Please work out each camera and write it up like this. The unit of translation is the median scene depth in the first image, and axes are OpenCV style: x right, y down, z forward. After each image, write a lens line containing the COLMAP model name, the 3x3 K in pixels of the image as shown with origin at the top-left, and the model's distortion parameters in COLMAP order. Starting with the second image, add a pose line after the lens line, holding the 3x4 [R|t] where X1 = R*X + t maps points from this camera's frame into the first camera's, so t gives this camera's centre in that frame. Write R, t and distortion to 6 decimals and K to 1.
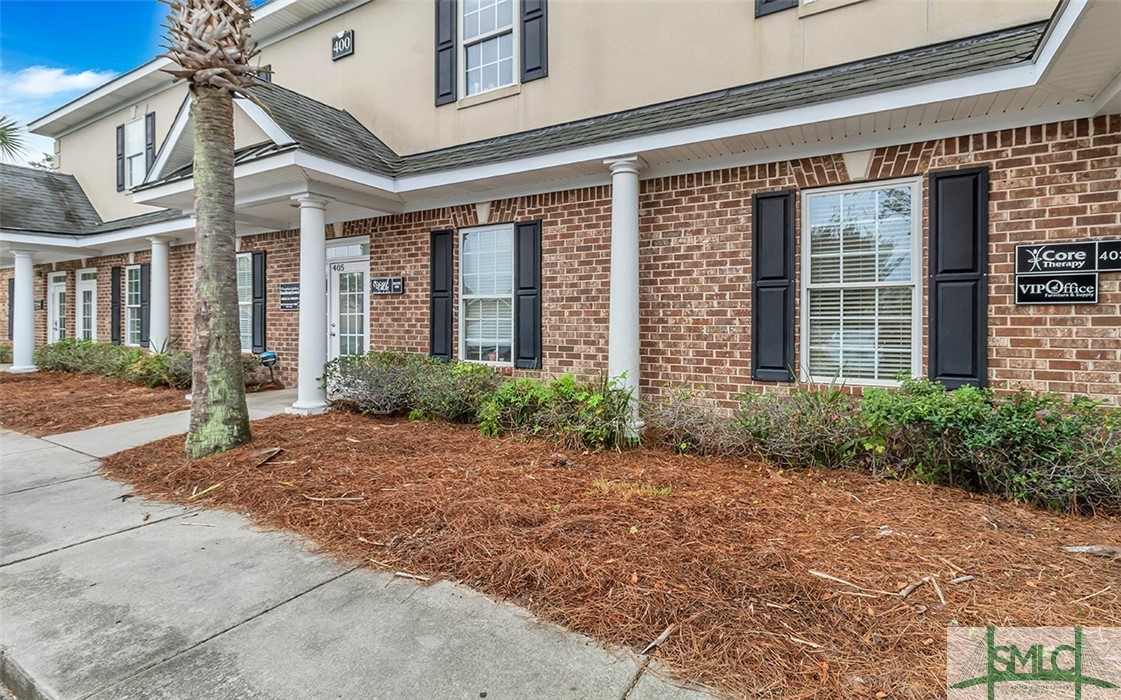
lens RADIAL K [[536.9, 0, 564.5], [0, 536.9, 322.4], [0, 0, 1]] dist [-0.001374, 0.000046]
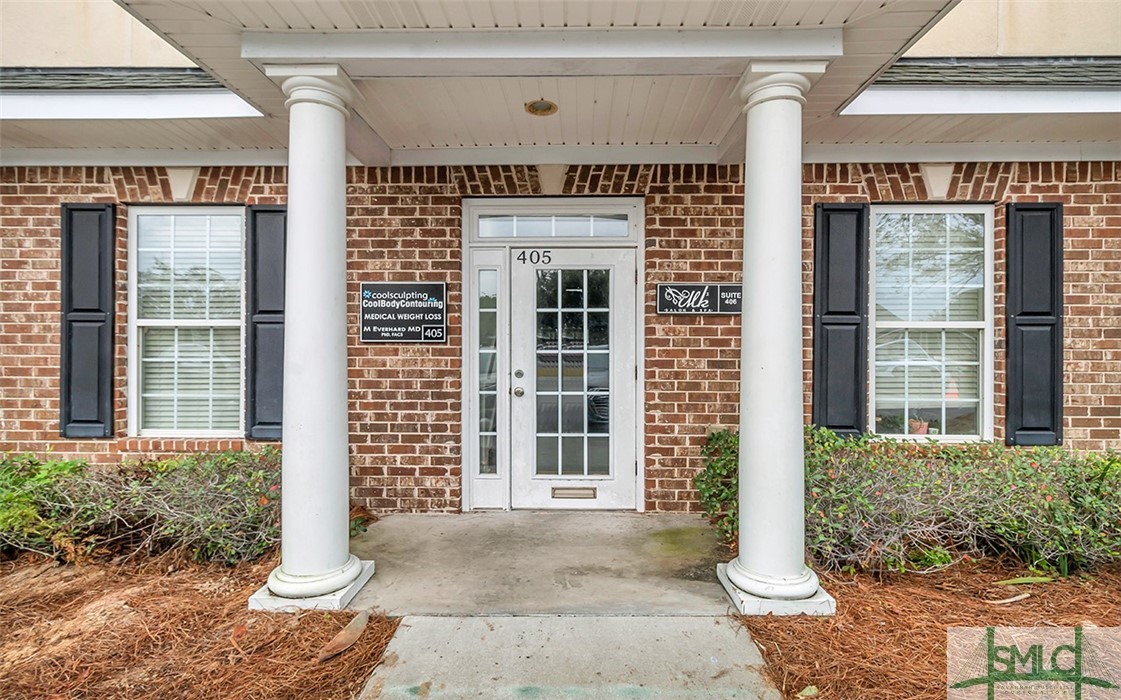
lens RADIAL K [[710.0, 0, 559.5], [0, 710.0, 363.6], [0, 0, 1]] dist [0.007082, 0.001949]
pose [[0.877135, 0.002836, 0.480235, -0.780702], [-0.001607, 0.999994, -0.002969, -0.003168], [-0.480241, 0.001832, 0.877135, 0.461864]]
